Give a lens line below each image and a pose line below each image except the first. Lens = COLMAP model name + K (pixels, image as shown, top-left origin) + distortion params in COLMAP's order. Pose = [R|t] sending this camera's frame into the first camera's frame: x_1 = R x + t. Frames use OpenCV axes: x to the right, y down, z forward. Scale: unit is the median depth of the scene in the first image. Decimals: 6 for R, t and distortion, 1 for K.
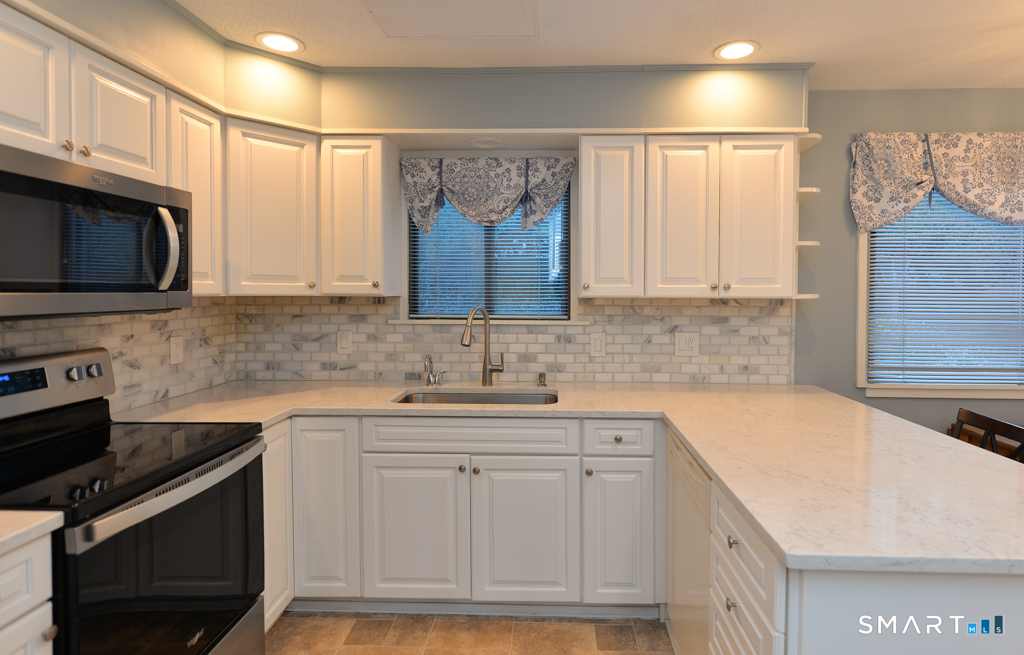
lens RADIAL K [[533.6, 0, 514.4], [0, 533.6, 297.2], [0, 0, 1]] dist [-0.000584, -0.000001]
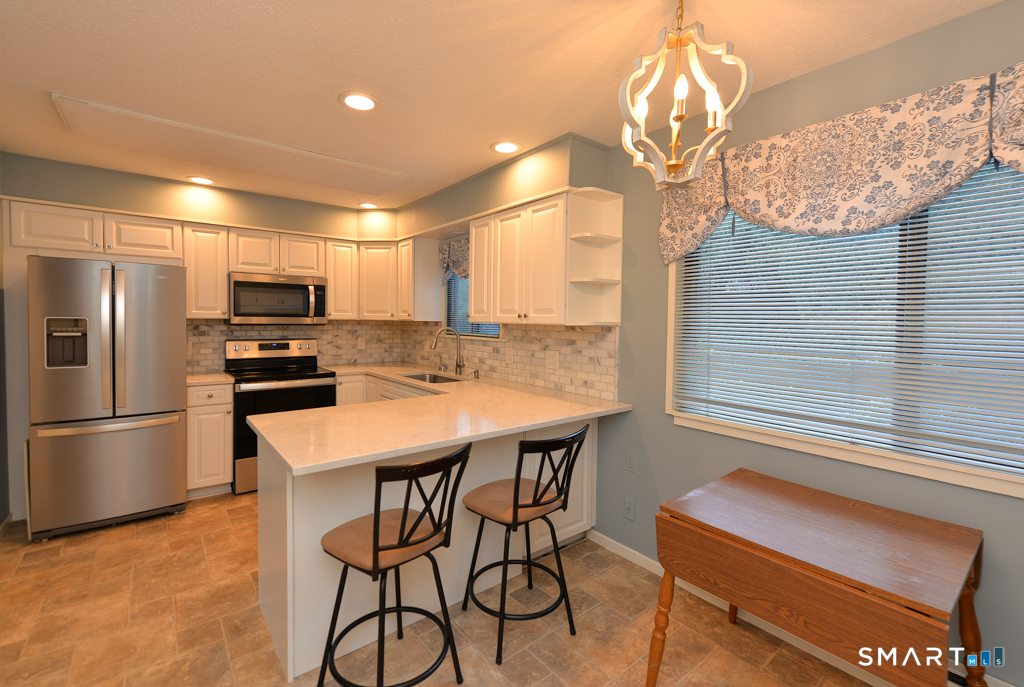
lens RADIAL K [[444.4, 0, 511.3], [0, 444.4, 328.8], [0, 0, 1]] dist [-0.000051, 0.000006]
pose [[0.648426, 0.021078, -0.760986, 1.133560], [-0.020572, 0.999737, 0.010163, 0.002771], [0.760999, 0.009065, 0.648689, 0.217498]]
